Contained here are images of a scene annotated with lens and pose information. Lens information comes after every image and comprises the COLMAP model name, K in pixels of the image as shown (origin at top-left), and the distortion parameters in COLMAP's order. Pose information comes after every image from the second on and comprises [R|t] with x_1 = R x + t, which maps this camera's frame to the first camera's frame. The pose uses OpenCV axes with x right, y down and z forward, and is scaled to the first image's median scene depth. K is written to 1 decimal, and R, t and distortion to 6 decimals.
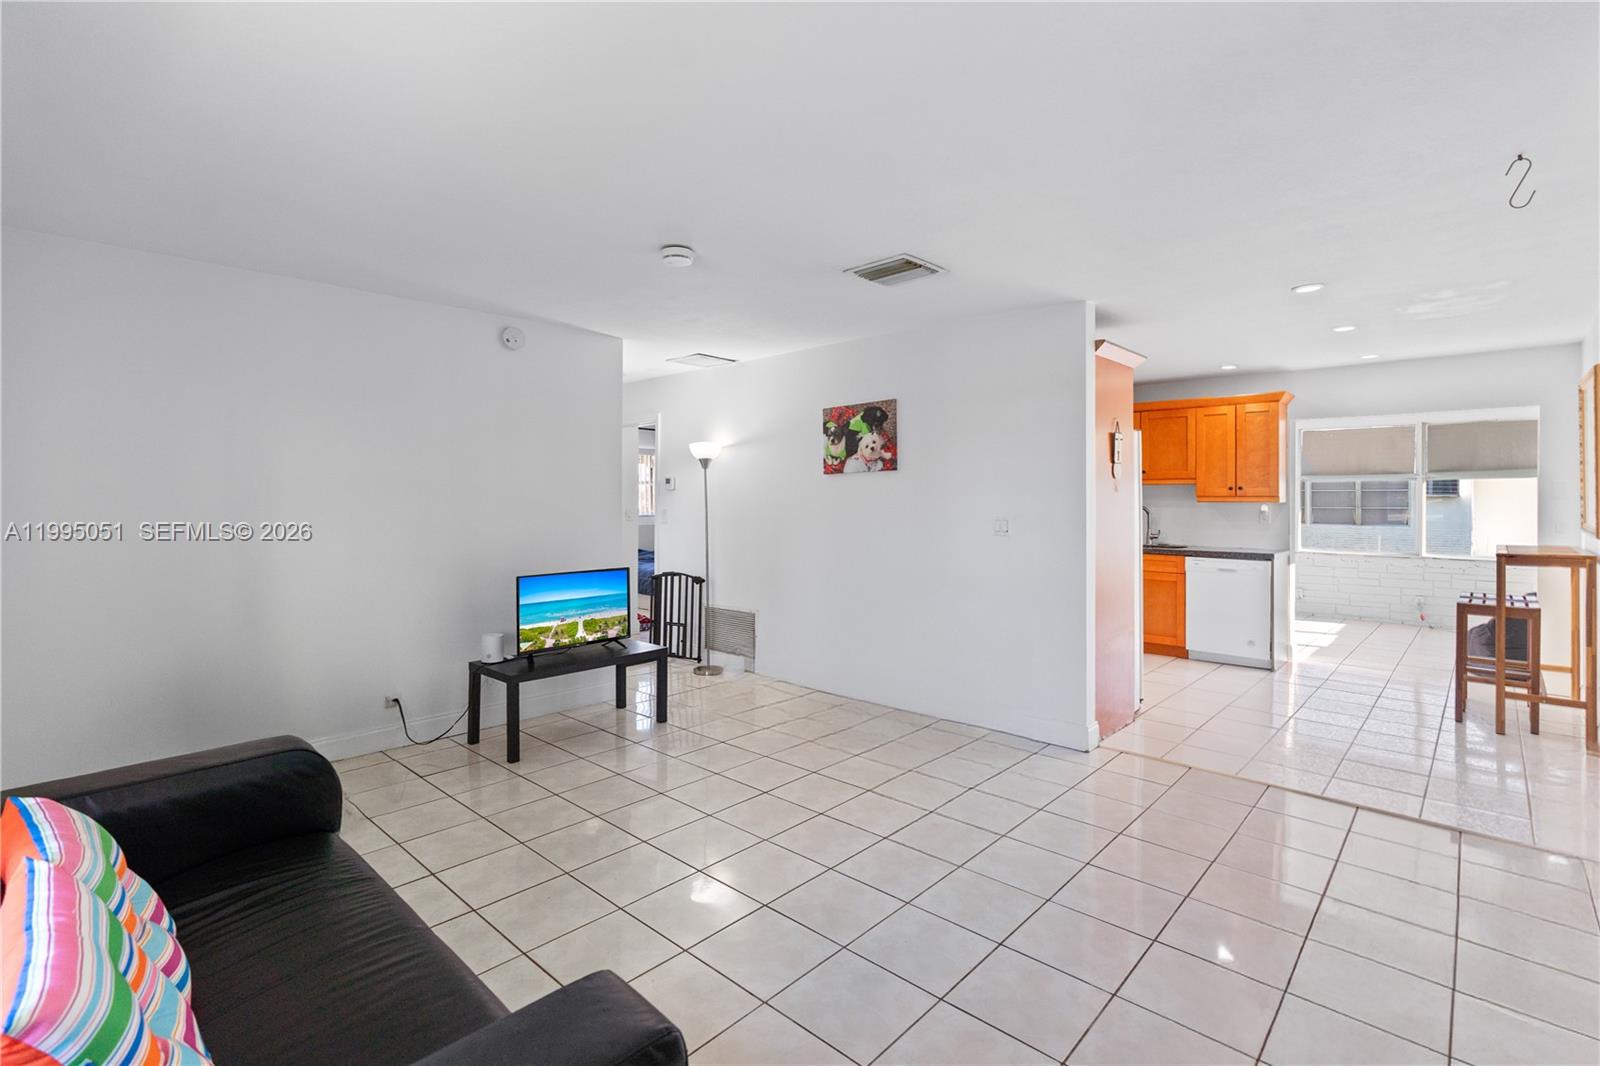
lens RADIAL K [[734.6, 0, 800.0], [0, 734.6, 533.0], [0, 0, 1]] dist [-0.000513, -0.000081]
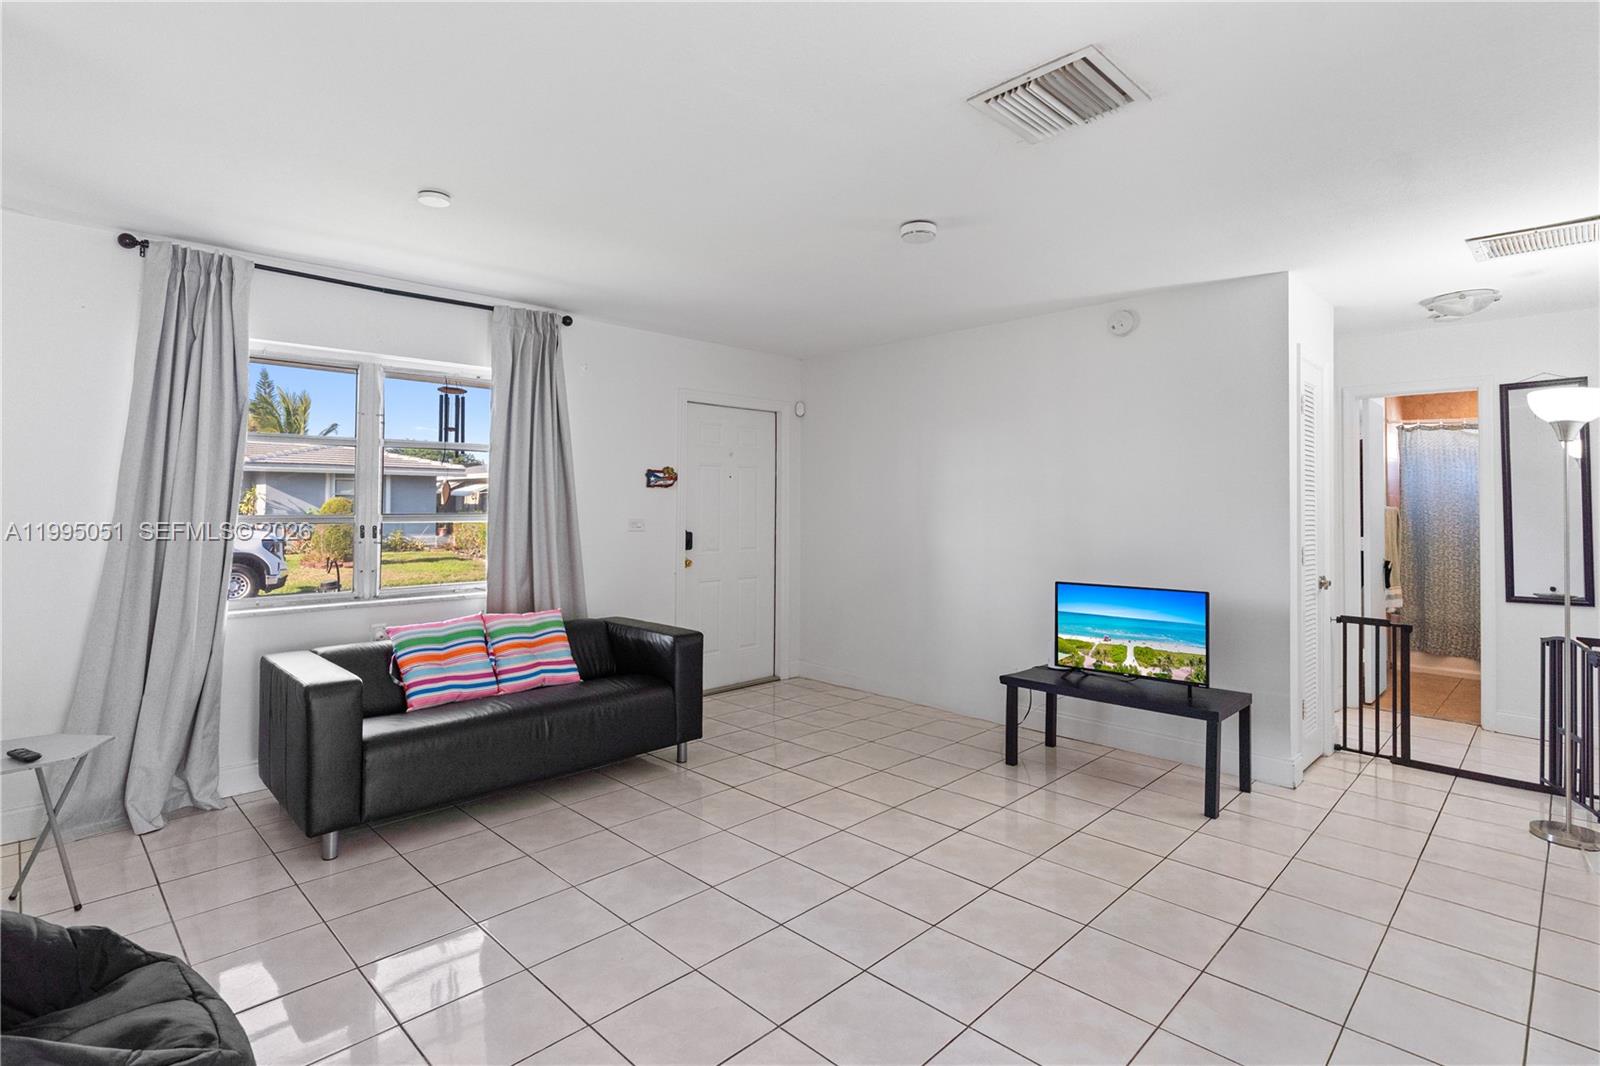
lens RADIAL K [[787.1, 0, 798.8], [0, 787.1, 512.0], [0, 0, 1]] dist [0.001157, 0.000115]
pose [[-0.034149, -0.001557, -0.999416, 0.608676], [-0.051672, 0.998664, 0.000210, -0.012007], [0.998080, 0.051649, -0.034184, 0.661493]]
